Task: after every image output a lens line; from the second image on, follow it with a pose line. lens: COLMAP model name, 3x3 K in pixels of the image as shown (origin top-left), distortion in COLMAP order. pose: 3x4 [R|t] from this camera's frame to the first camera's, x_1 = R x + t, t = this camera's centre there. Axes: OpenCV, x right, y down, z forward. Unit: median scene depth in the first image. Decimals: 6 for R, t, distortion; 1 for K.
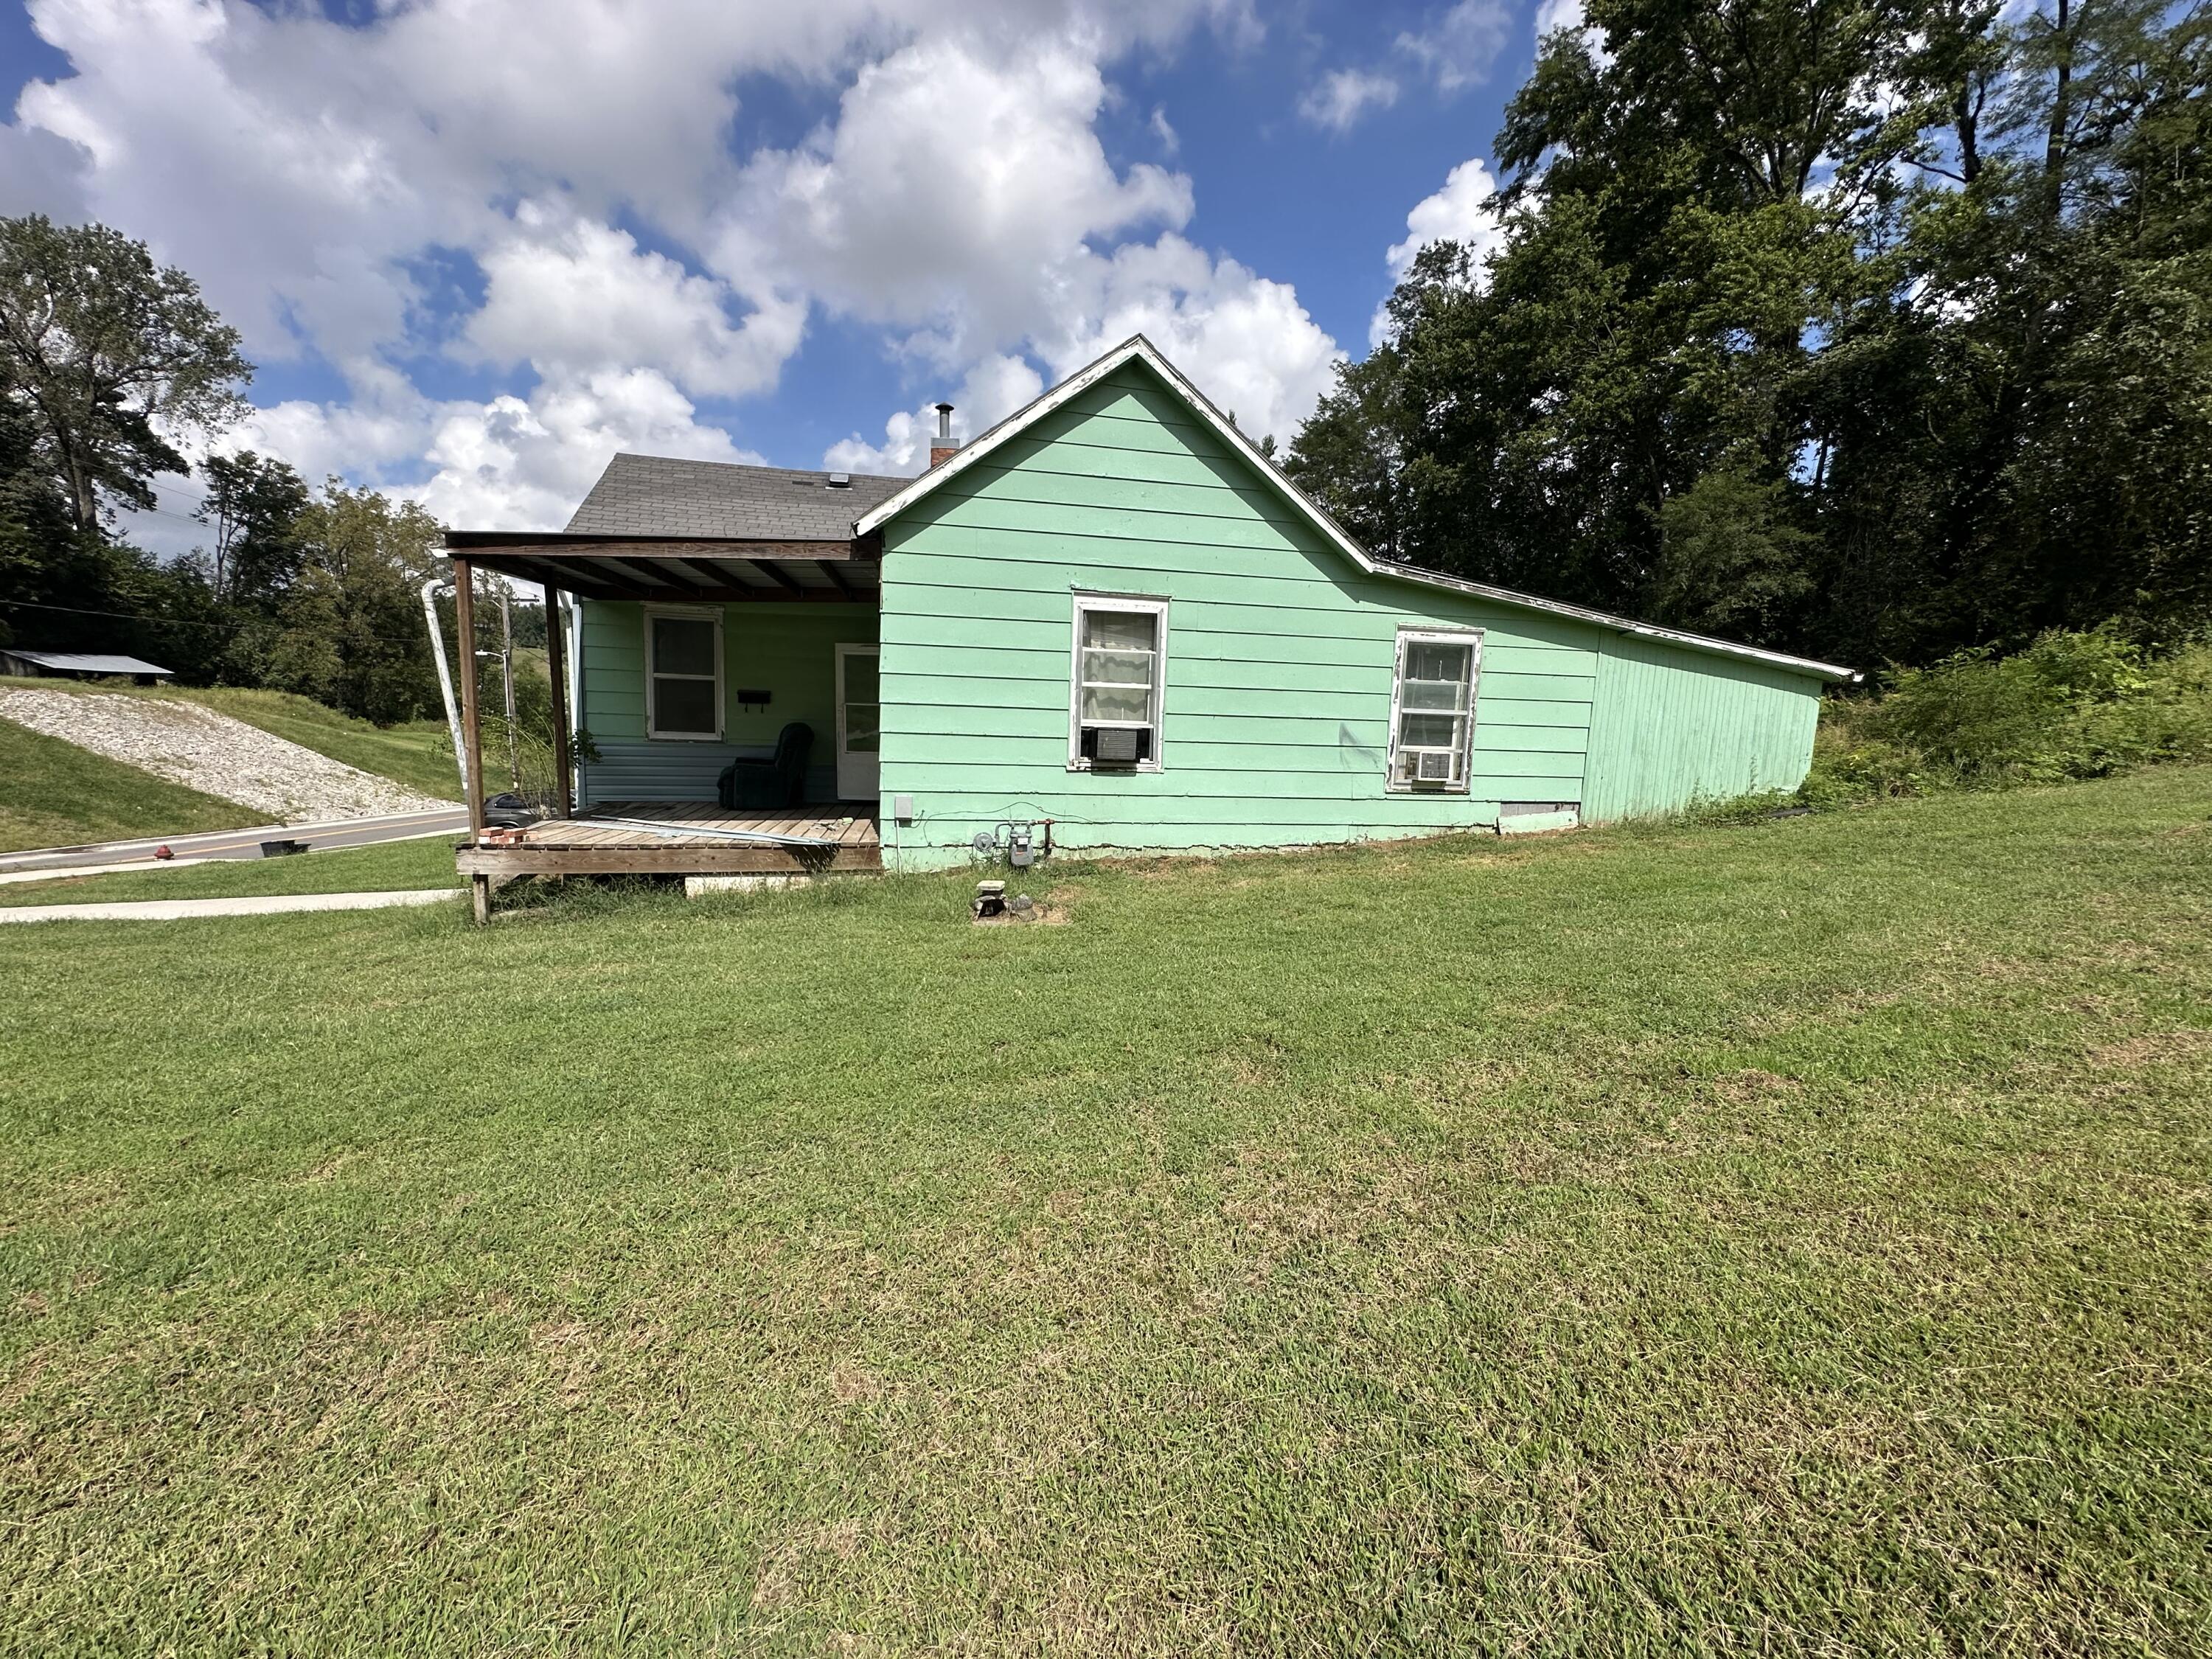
lens RADIAL K [[887.6, 0, 1108.1], [0, 887.6, 825.3], [0, 0, 1]] dist [-0.000459, 0.000819]
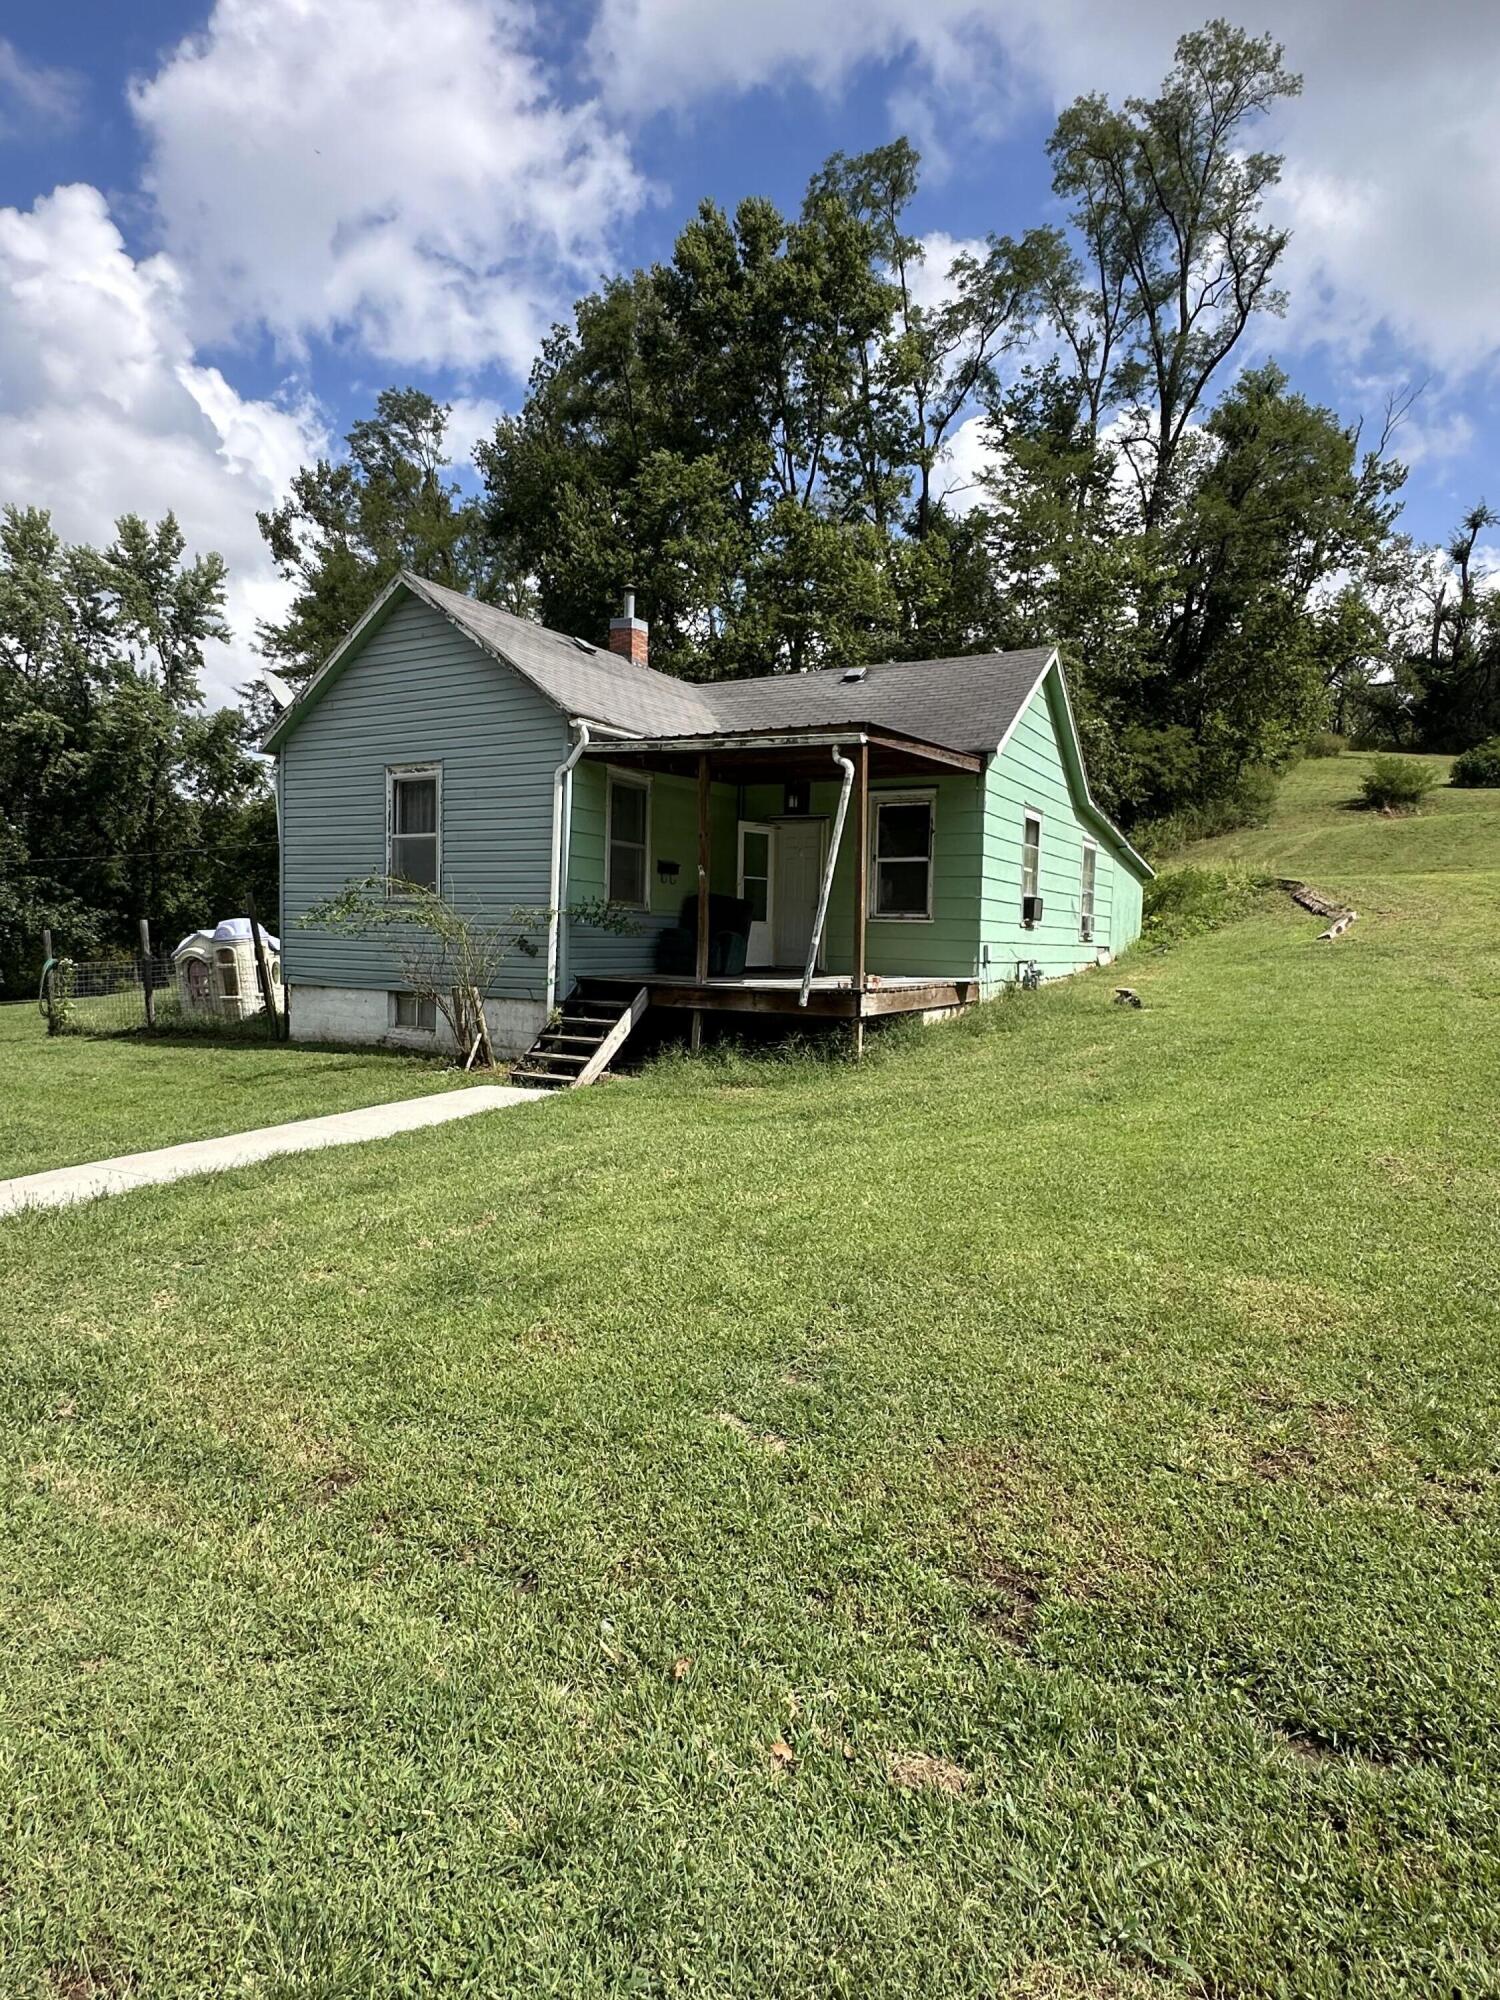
lens RADIAL K [[1105.2, 0, 742.4], [0, 1105.2, 1012.2], [0, 0, 1]] dist [-0.004494, 0.001113]
pose [[0.654731, -0.070939, 0.752526, -1.691583], [0.094449, 0.995461, 0.011665, 0.016273], [-0.749938, 0.063438, 0.658459, 0.150865]]
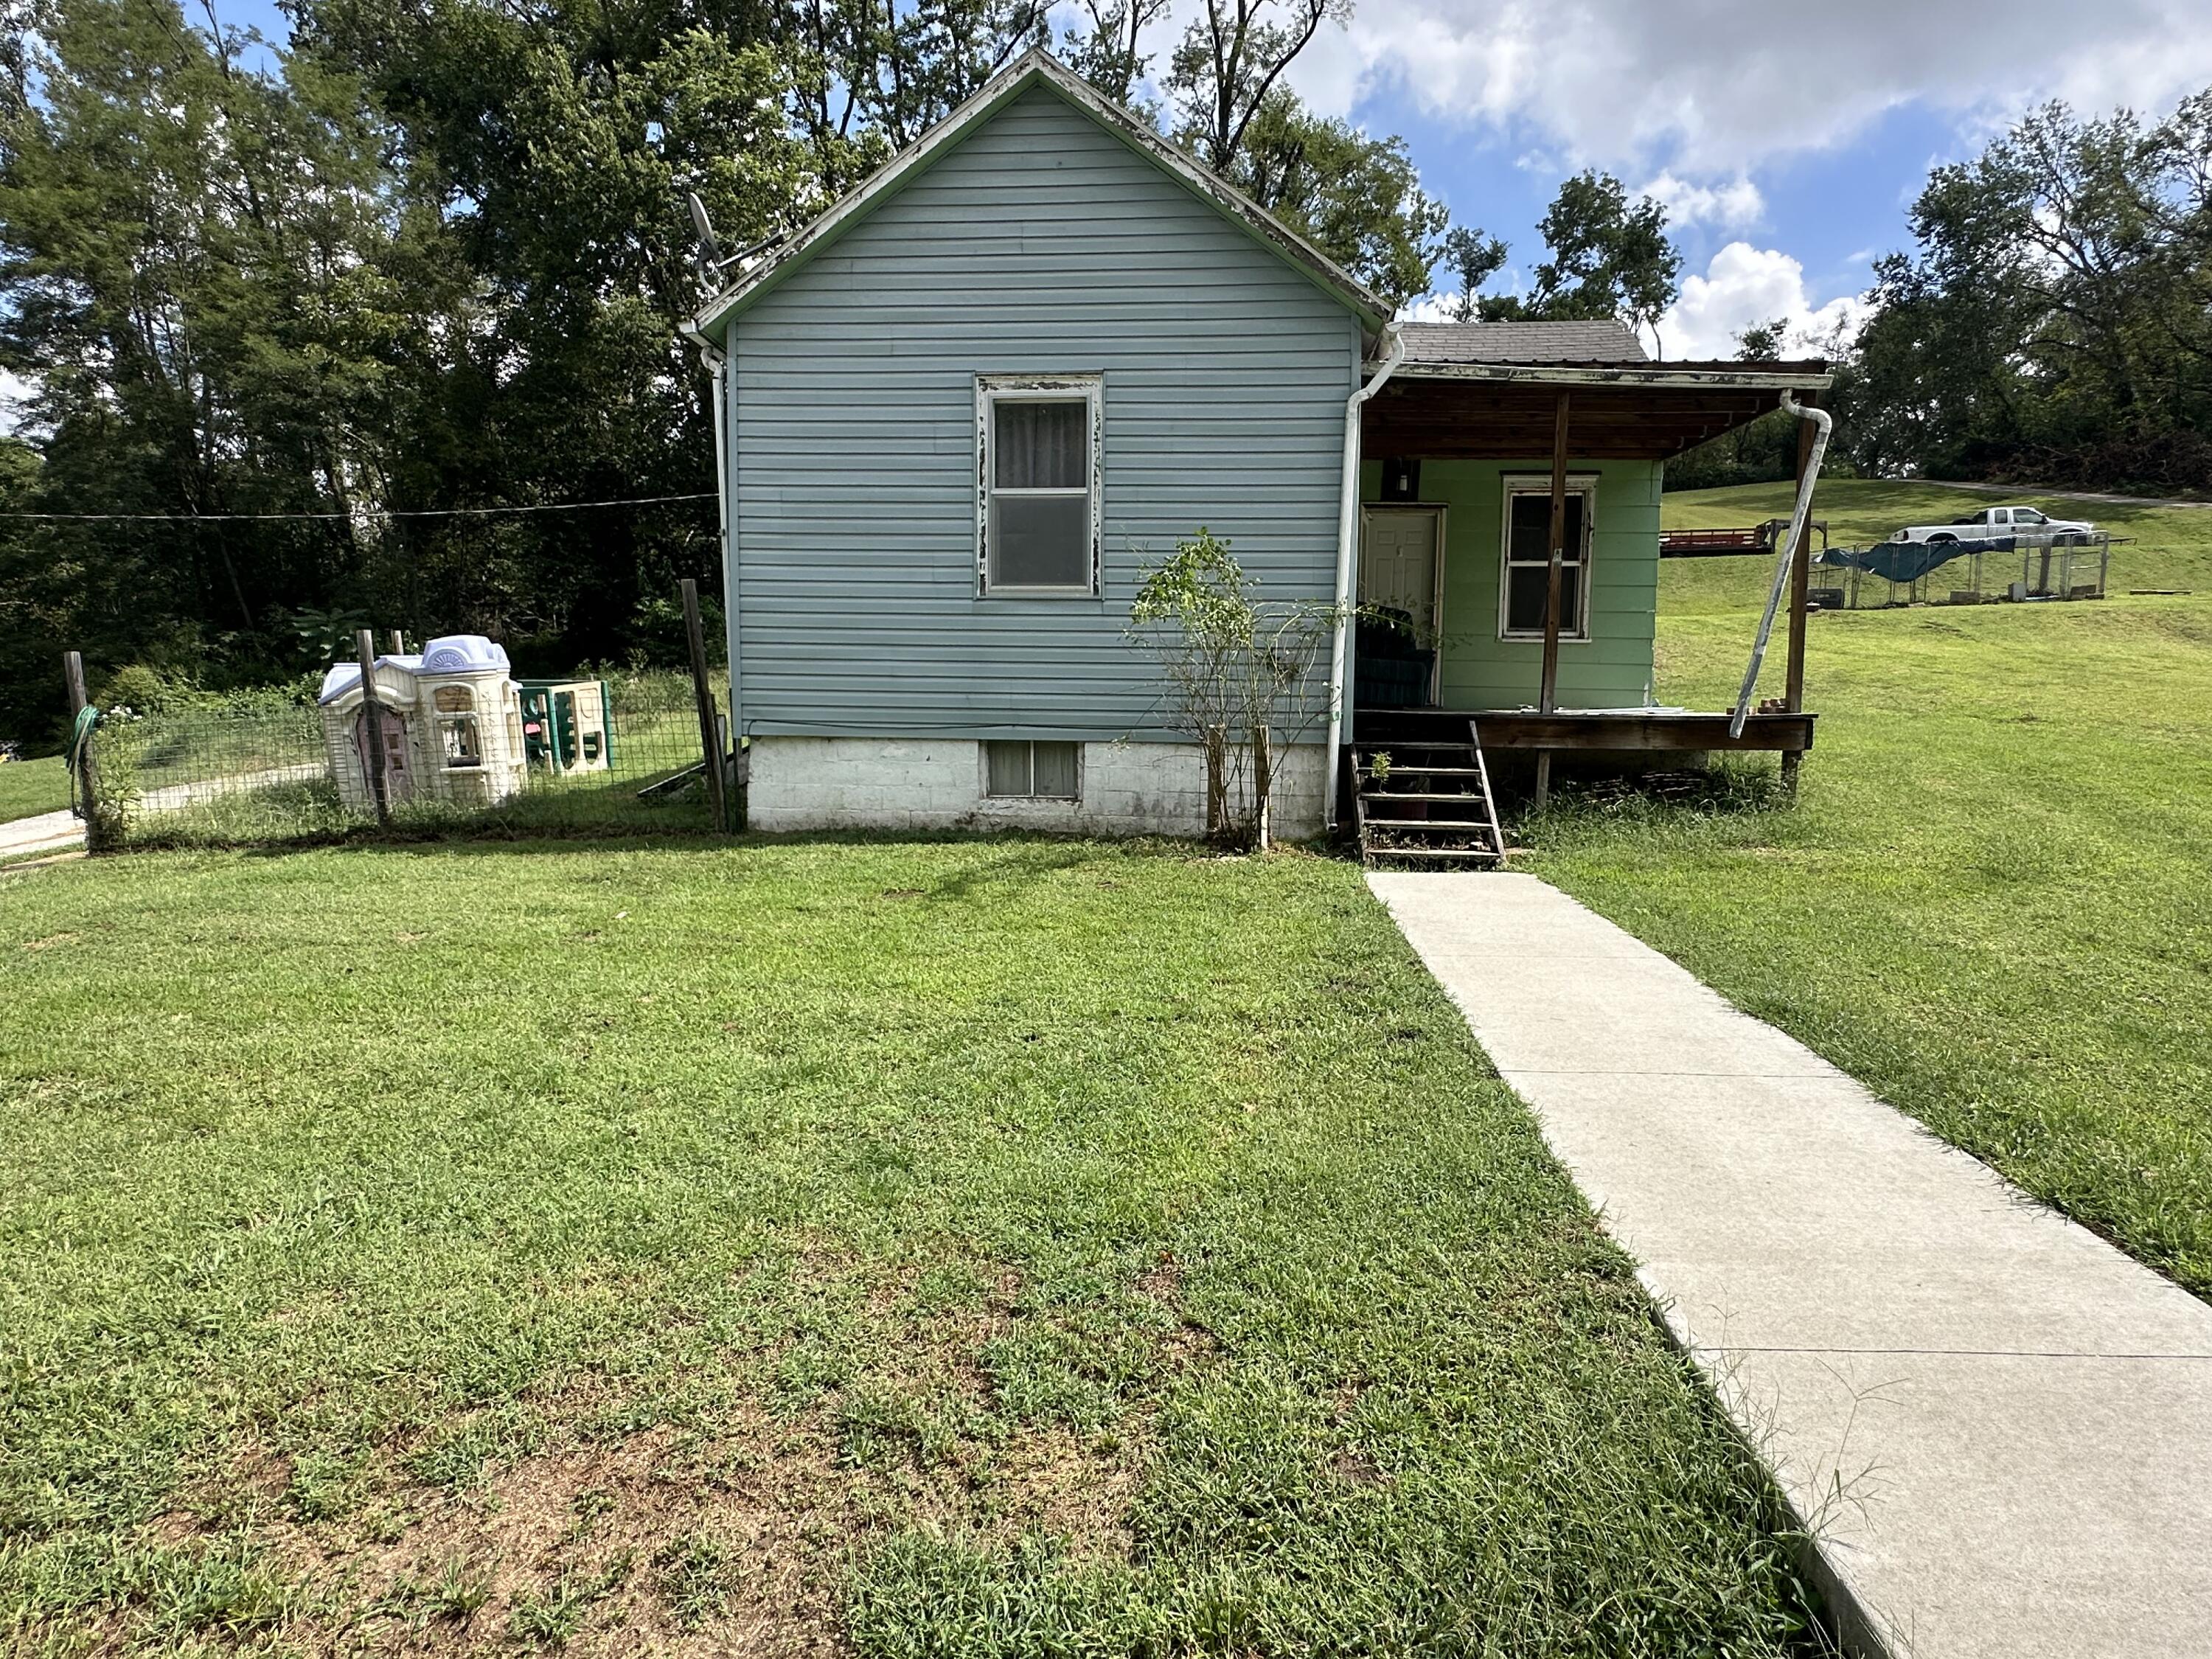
lens RADIAL K [[1222.3, 0, 1106.3], [0, 1222.3, 833.5], [0, 0, 1]] dist [-0.004494, 0.001113]
pose [[0.277348, -0.131512, 0.951726, -1.861096], [0.117972, 0.987753, 0.102111, -0.062027], [-0.953499, 0.083956, 0.289466, 1.168787]]
